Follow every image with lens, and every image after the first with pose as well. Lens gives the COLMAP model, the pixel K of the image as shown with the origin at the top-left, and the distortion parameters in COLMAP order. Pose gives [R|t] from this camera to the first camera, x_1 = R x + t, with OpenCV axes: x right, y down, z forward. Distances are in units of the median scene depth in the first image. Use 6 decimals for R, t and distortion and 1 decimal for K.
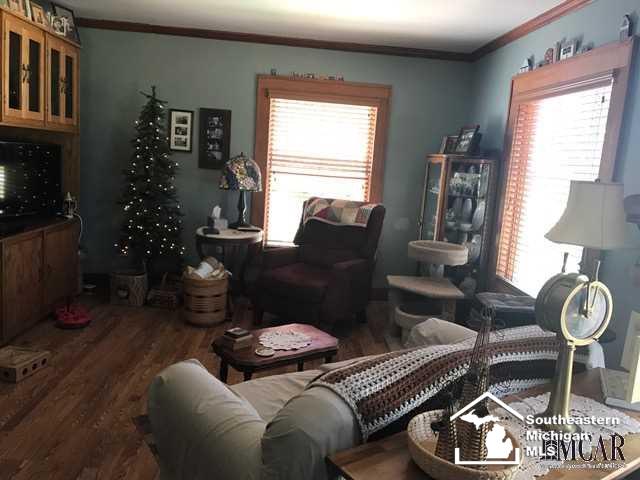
lens RADIAL K [[507.9, 0, 320.0], [0, 507.9, 240.0], [0, 0, 1]] dist [0.002631, 0.002848]
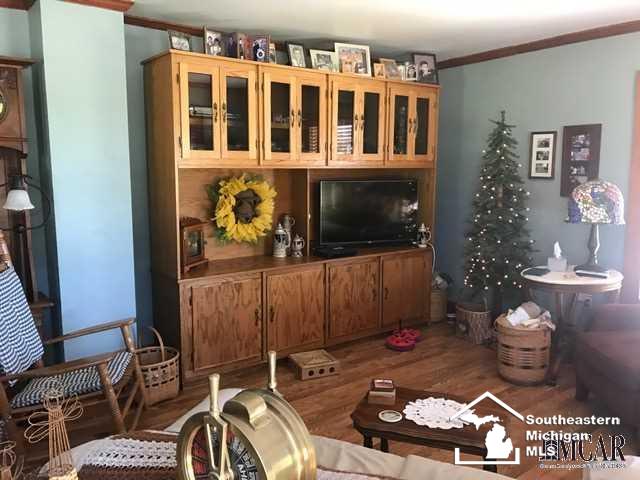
lens RADIAL K [[507.9, 0, 320.0], [0, 507.9, 240.0], [0, 0, 1]] dist [0.002631, 0.002848]
pose [[0.554757, 0.039980, -0.831052, 0.270253], [-0.091712, 0.995696, -0.013321, -0.024217], [0.826942, 0.083607, 0.556036, 0.223047]]
